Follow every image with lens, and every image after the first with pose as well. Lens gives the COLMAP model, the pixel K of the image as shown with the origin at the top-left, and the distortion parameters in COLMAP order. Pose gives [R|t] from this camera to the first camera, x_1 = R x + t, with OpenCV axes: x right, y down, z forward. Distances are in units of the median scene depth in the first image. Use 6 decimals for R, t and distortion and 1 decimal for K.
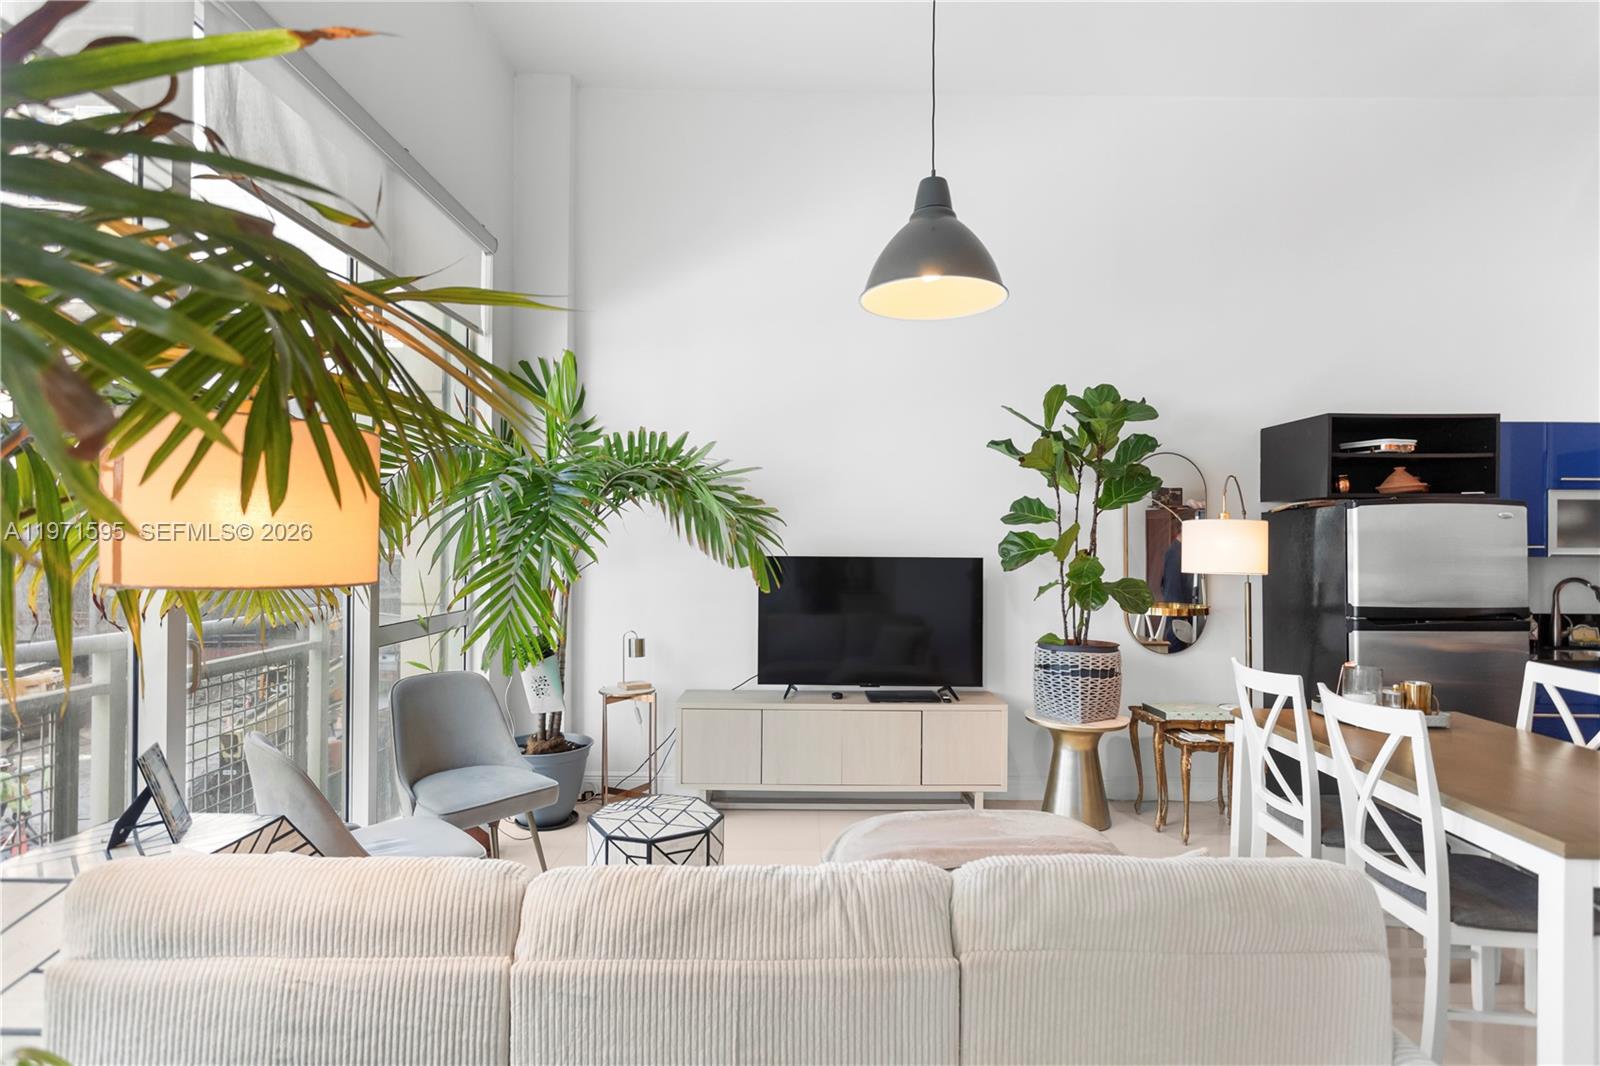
lens RADIAL K [[810.6, 0, 791.4], [0, 810.6, 542.4], [0, 0, 1]] dist [0.018768, -0.000112]
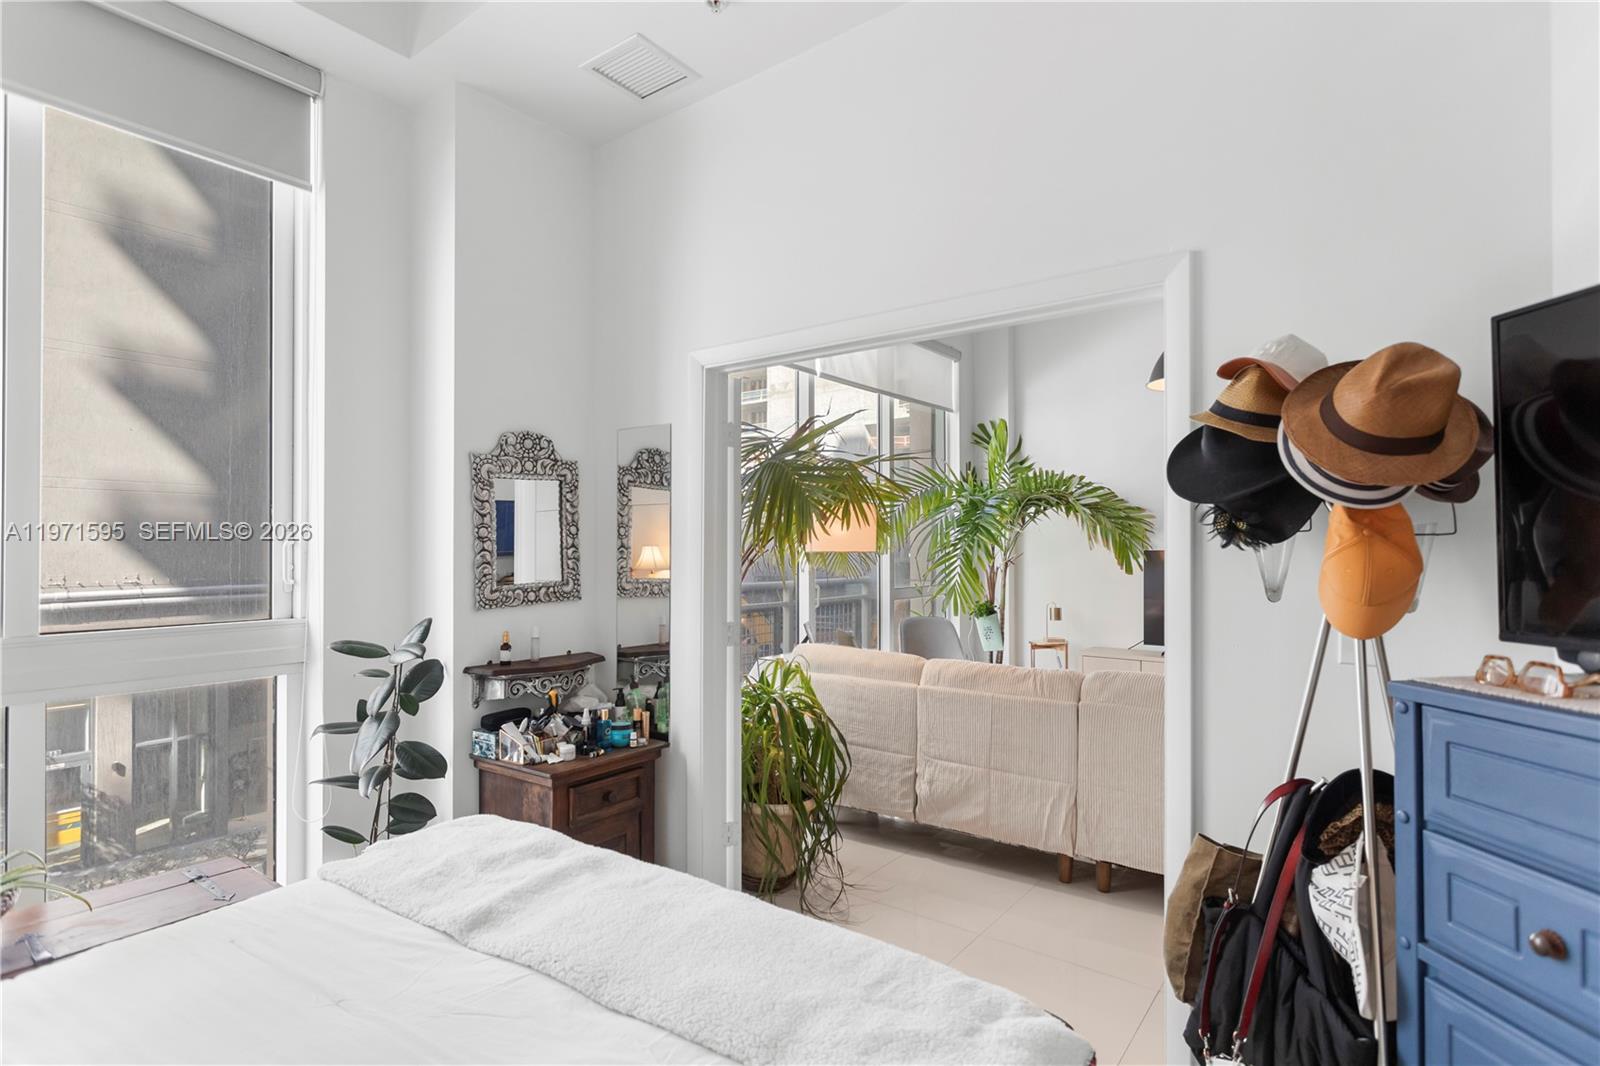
lens RADIAL K [[810.6, 0, 788.9], [0, 810.6, 539.5], [0, 0, 1]] dist [0.018768, -0.000112]
pose [[0.807031, -0.009273, -0.590436, 0.367770], [0.004991, 0.999948, -0.008883, 0.009144], [0.590488, 0.004222, 0.807035, -0.589459]]
